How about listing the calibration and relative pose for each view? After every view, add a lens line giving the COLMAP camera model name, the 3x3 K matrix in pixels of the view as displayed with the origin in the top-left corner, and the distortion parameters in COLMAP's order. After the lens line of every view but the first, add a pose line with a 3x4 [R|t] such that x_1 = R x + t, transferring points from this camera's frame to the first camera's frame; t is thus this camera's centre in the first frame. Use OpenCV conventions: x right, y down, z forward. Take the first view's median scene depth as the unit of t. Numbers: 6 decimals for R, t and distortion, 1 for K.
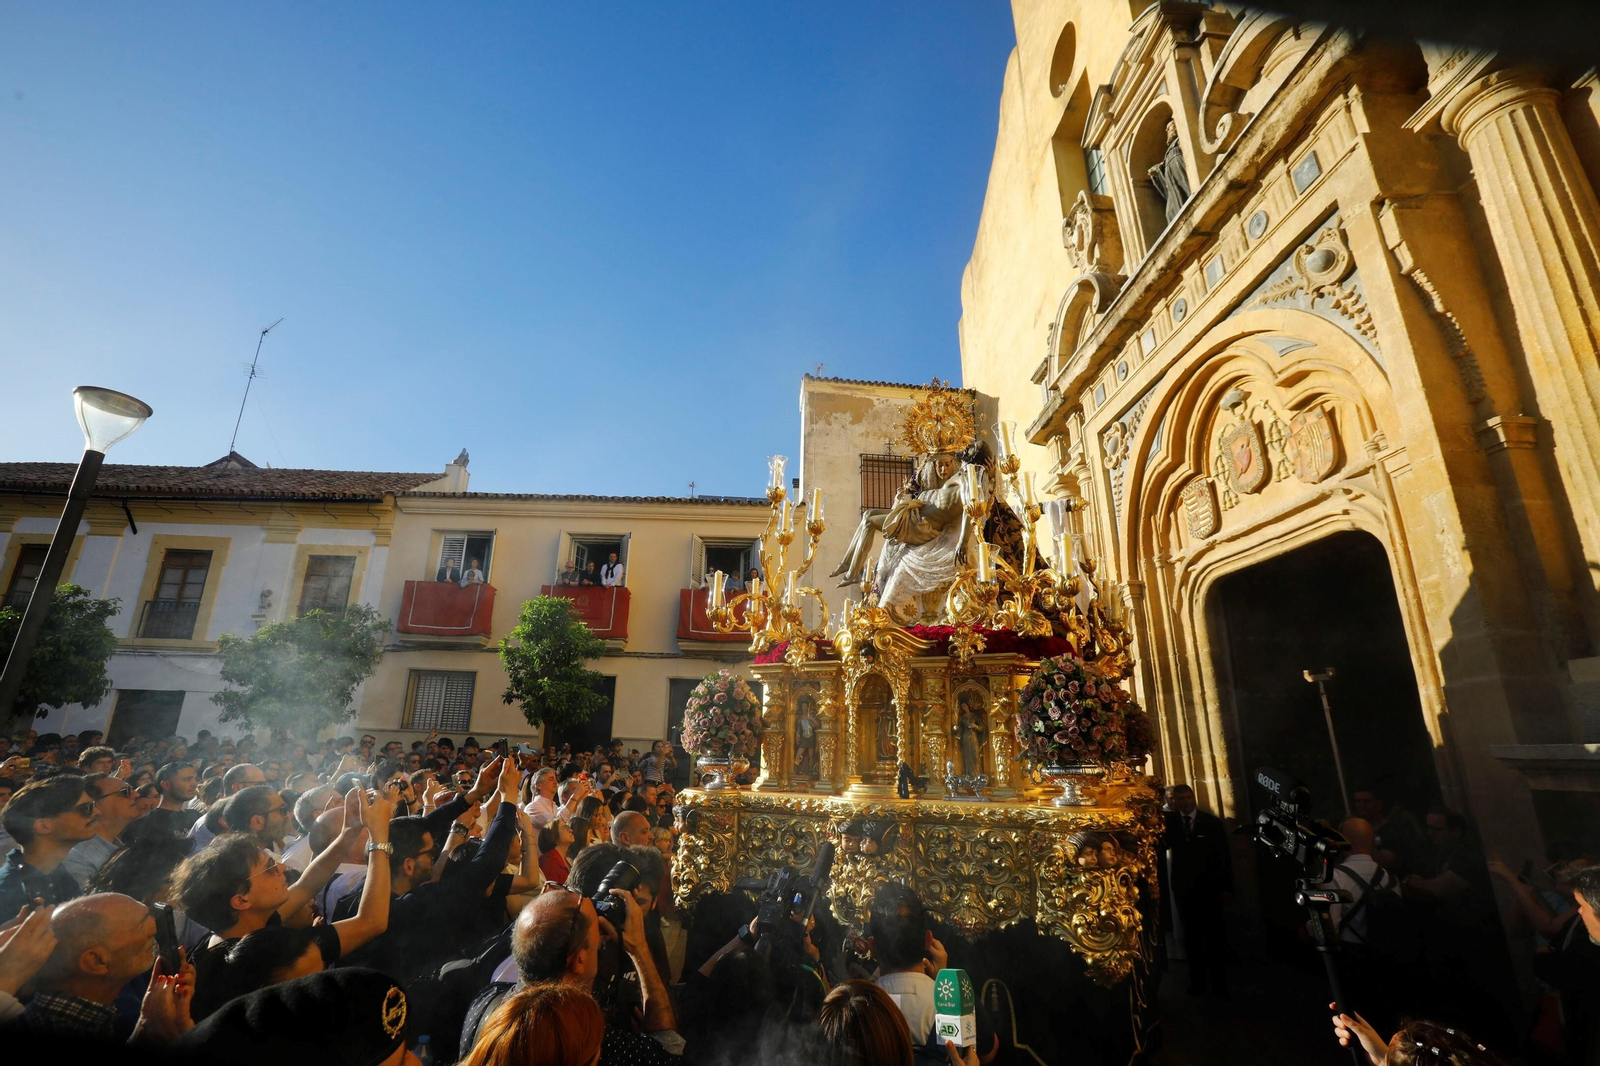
lens RADIAL K [[741.8, 0, 795.4], [0, 741.8, 538.2], [0, 0, 1]] dist [-0.076452, 0.035428]
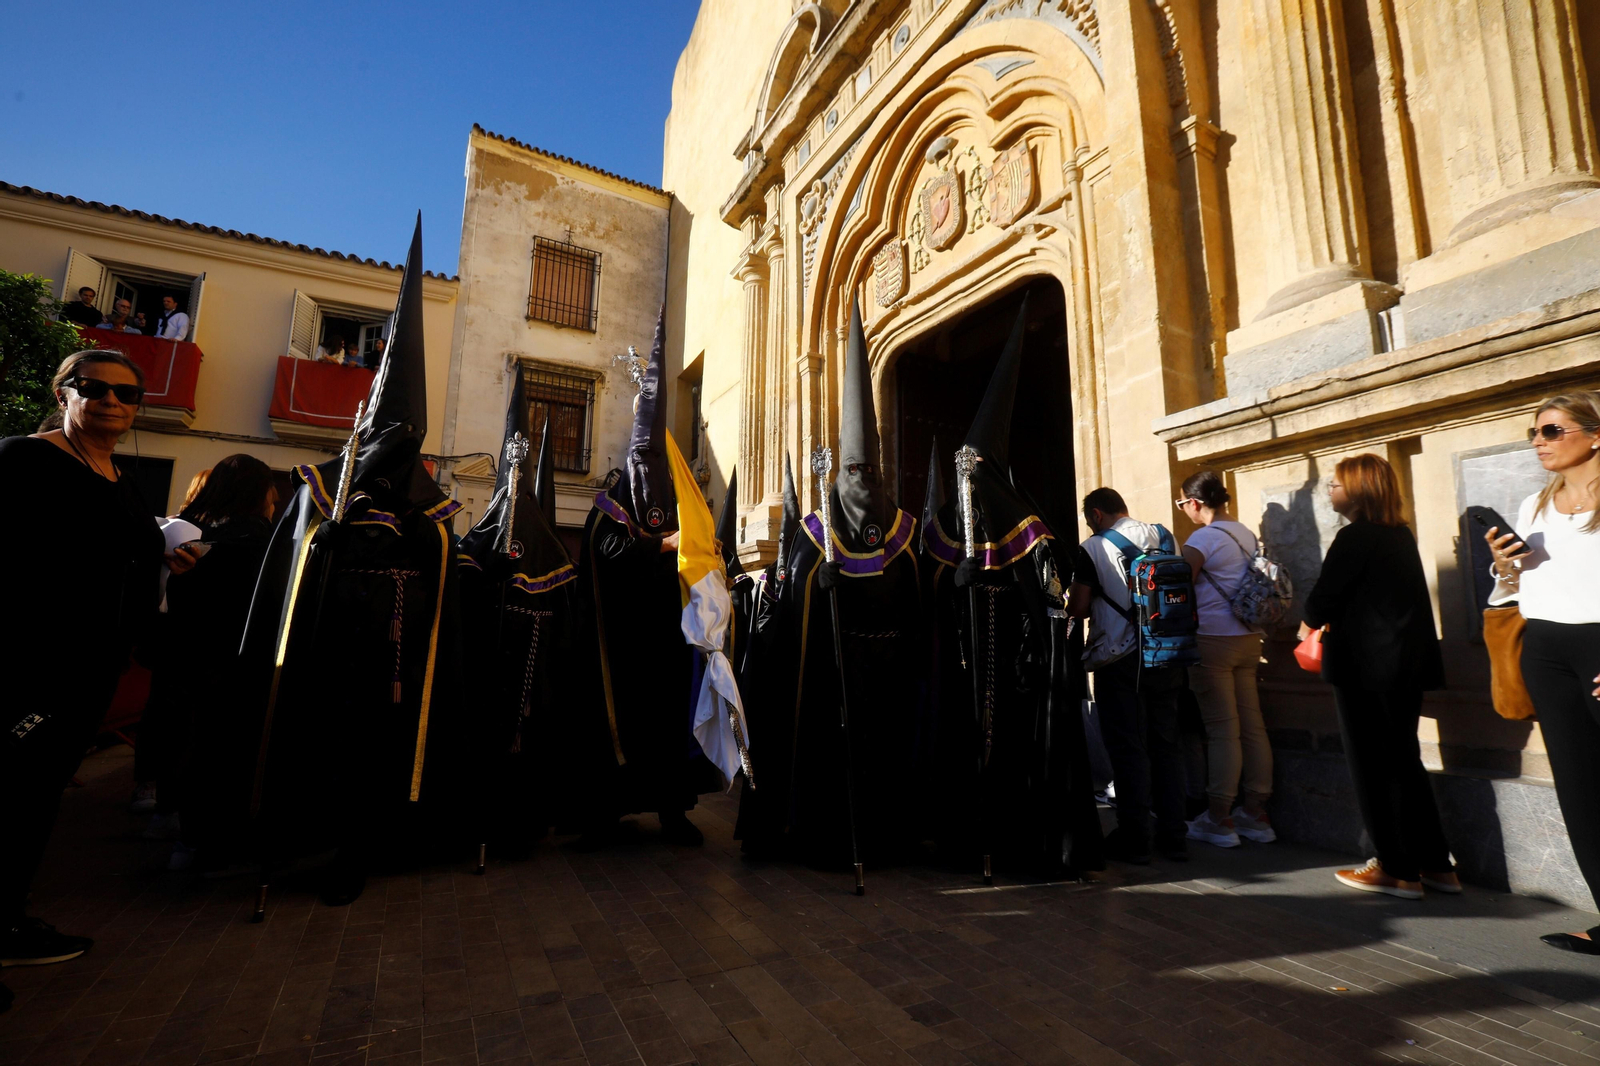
lens RADIAL K [[755.1, 0, 787.7], [0, 755.1, 527.5], [0, 0, 1]] dist [-0.079398, 0.037973]
pose [[0.913016, 0.062150, 0.403161, 0.068420], [-0.121137, 0.985051, 0.122478, 0.170155], [-0.389522, -0.160662, 0.906896, 0.125007]]
